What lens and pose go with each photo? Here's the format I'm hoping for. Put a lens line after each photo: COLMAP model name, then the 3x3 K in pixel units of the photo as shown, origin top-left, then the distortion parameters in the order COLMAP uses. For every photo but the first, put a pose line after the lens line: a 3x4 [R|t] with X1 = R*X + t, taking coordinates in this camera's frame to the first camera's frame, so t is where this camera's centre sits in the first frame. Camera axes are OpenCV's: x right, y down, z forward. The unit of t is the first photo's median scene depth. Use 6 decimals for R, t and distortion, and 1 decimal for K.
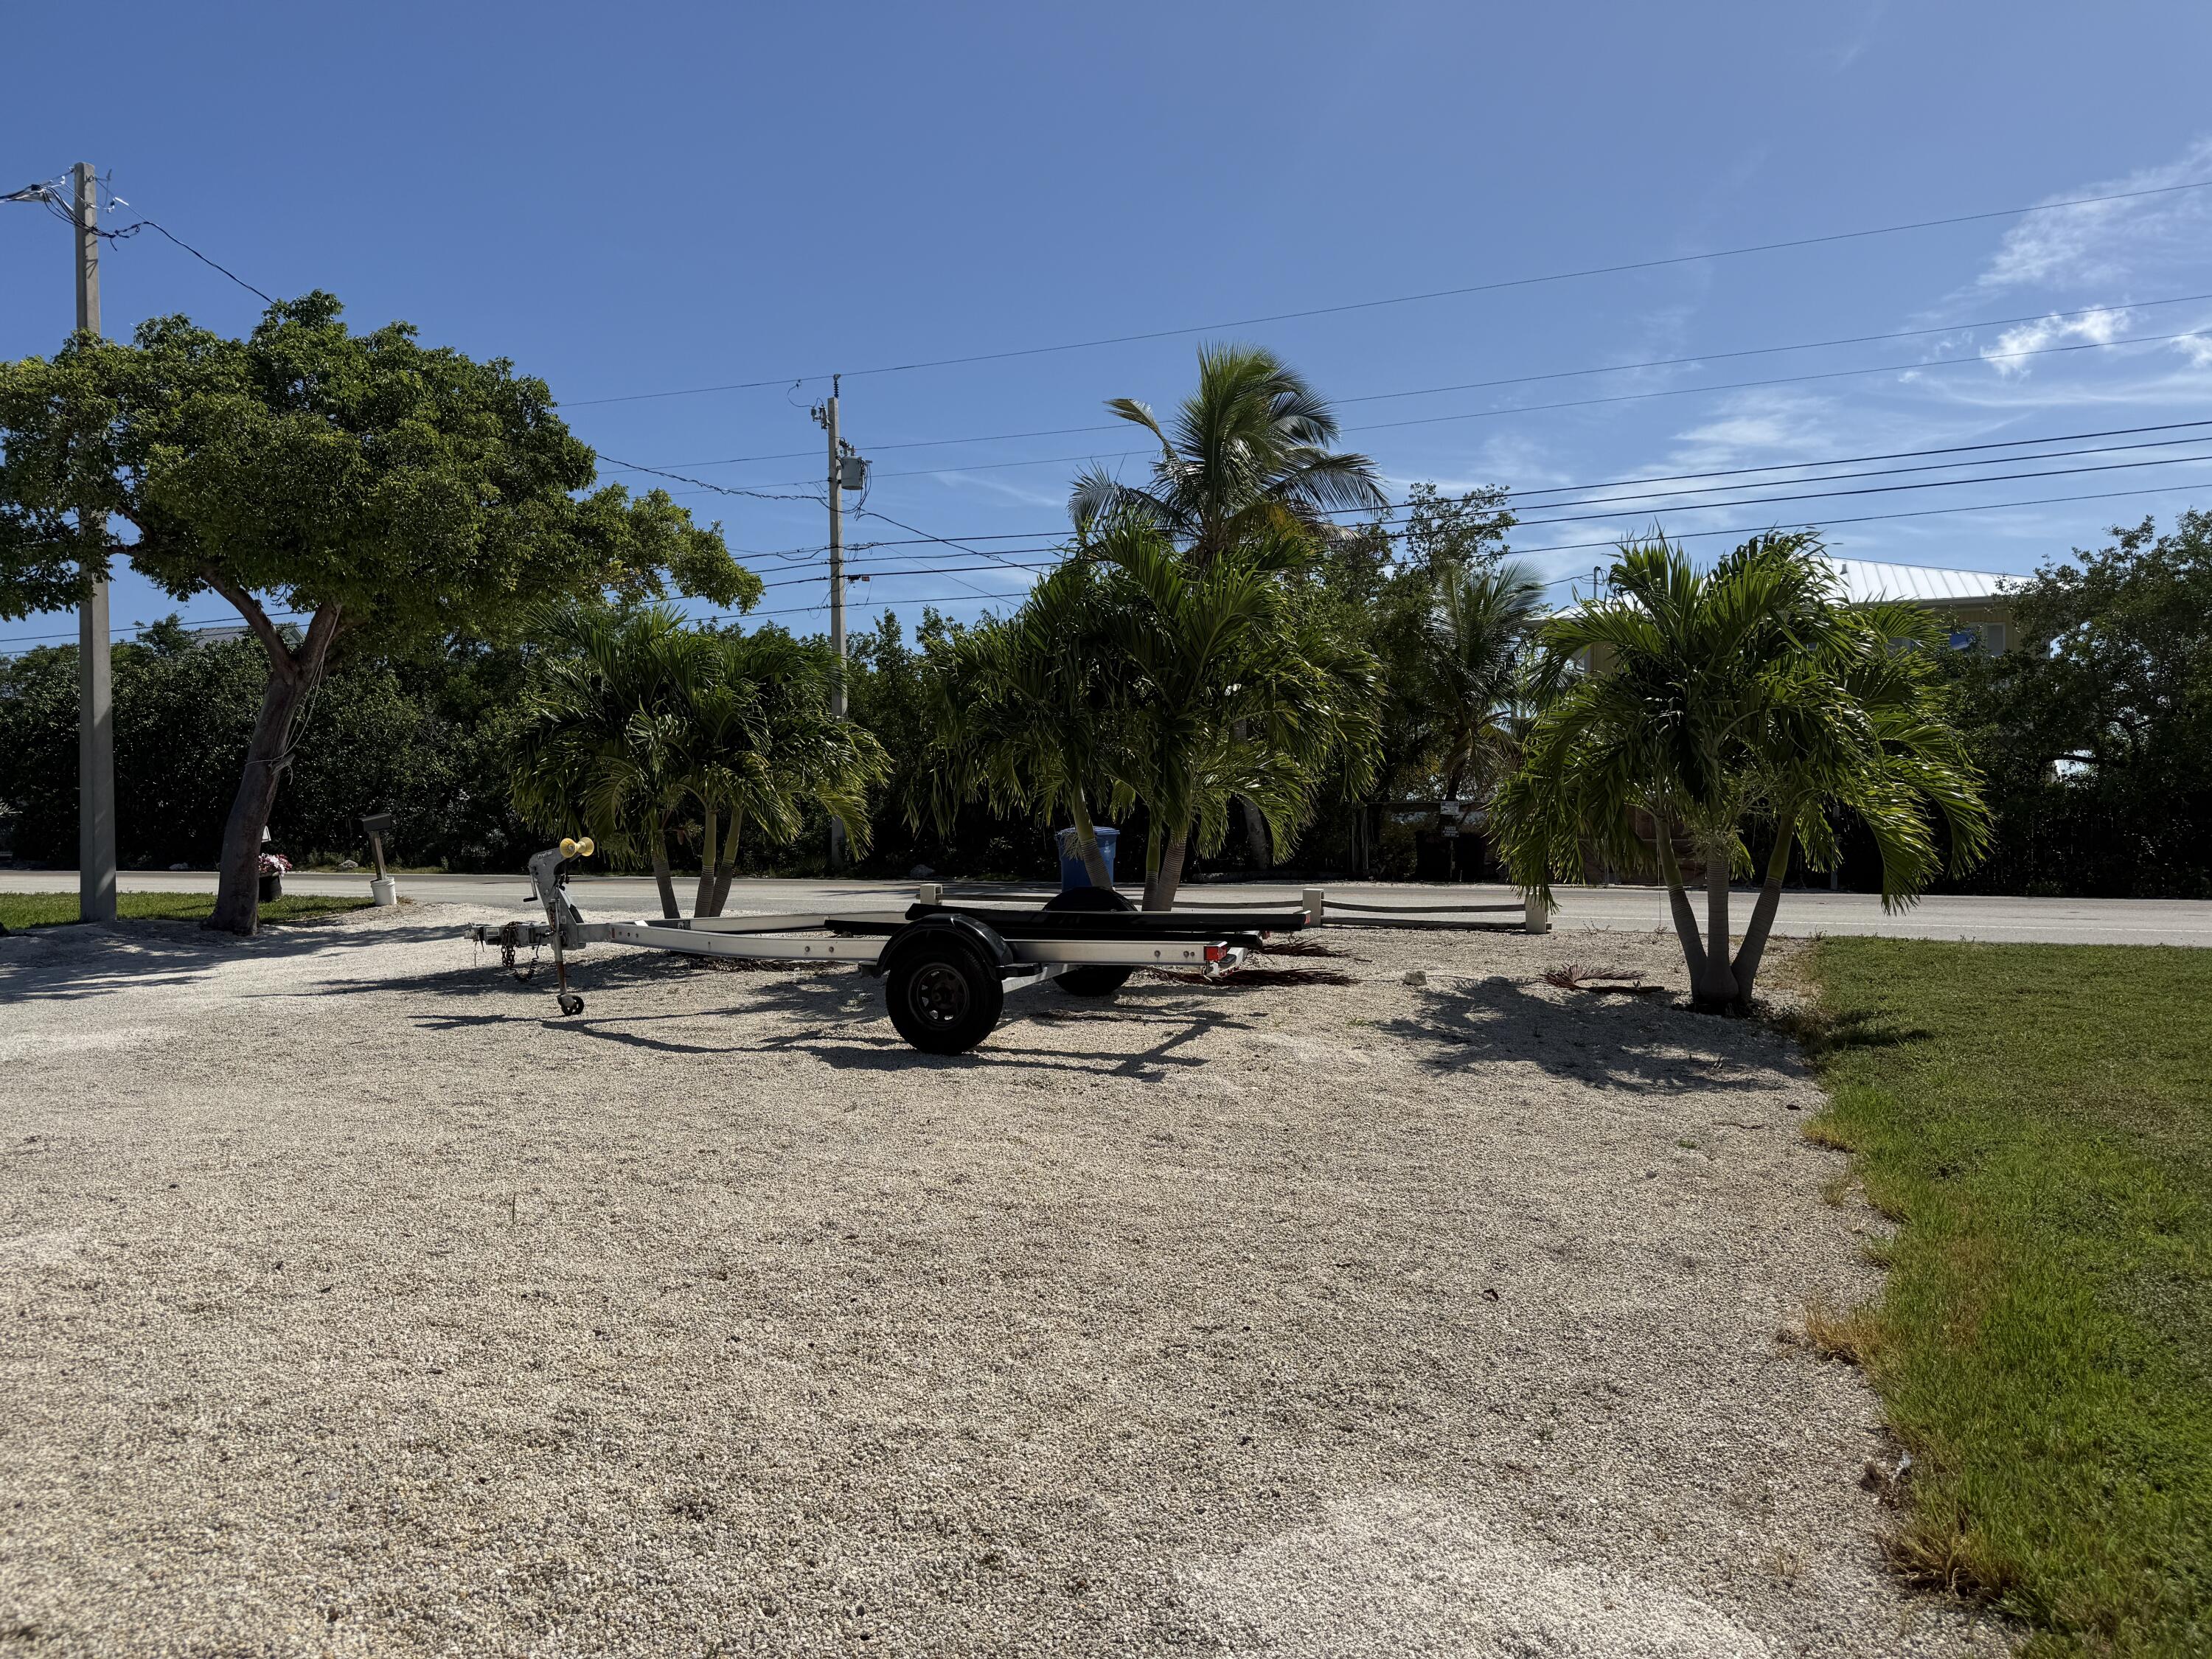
lens RADIAL K [[1584.5, 0, 1106.0], [0, 1584.5, 829.5], [0, 0, 1]] dist [0.002010, -0.001525]
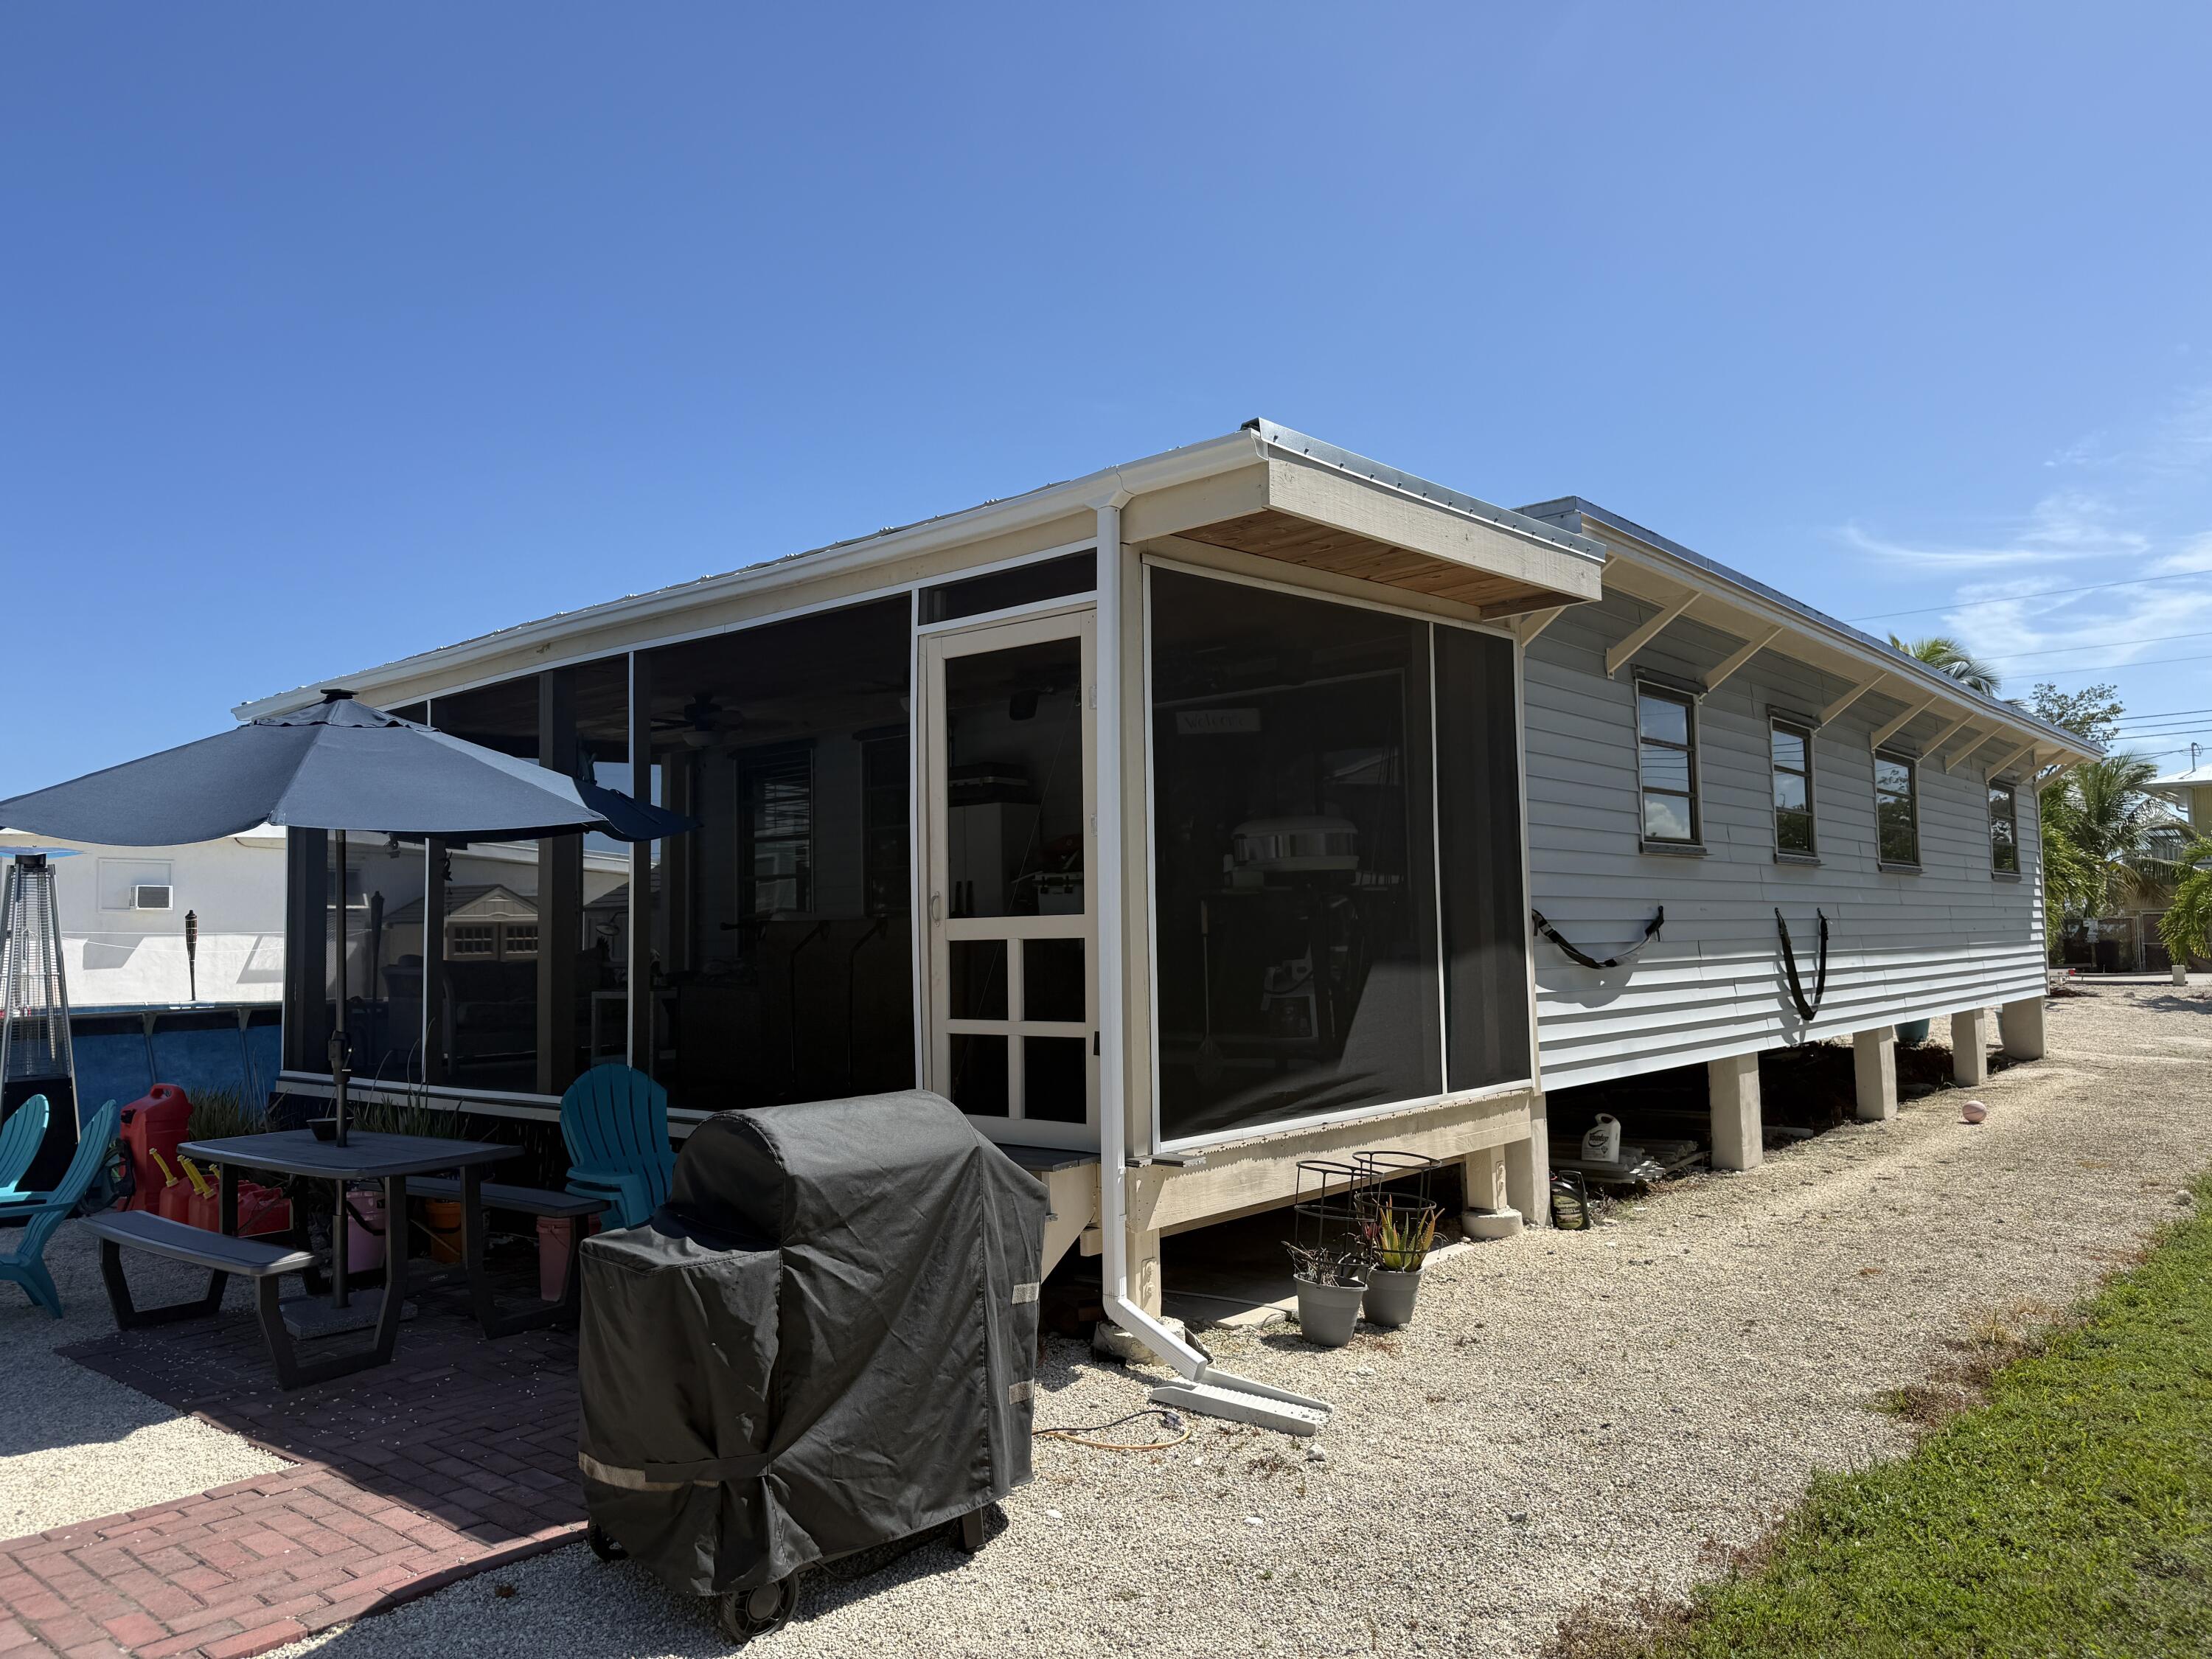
lens RADIAL K [[1584.5, 0, 1106.0], [0, 1584.5, 829.5], [0, 0, 1]] dist [0.002010, -0.001525]
pose [[0.954302, -0.028270, -0.297505, -0.175631], [0.008822, 0.997747, -0.066511, -0.007558], [0.298715, 0.060847, 0.952401, -0.559994]]
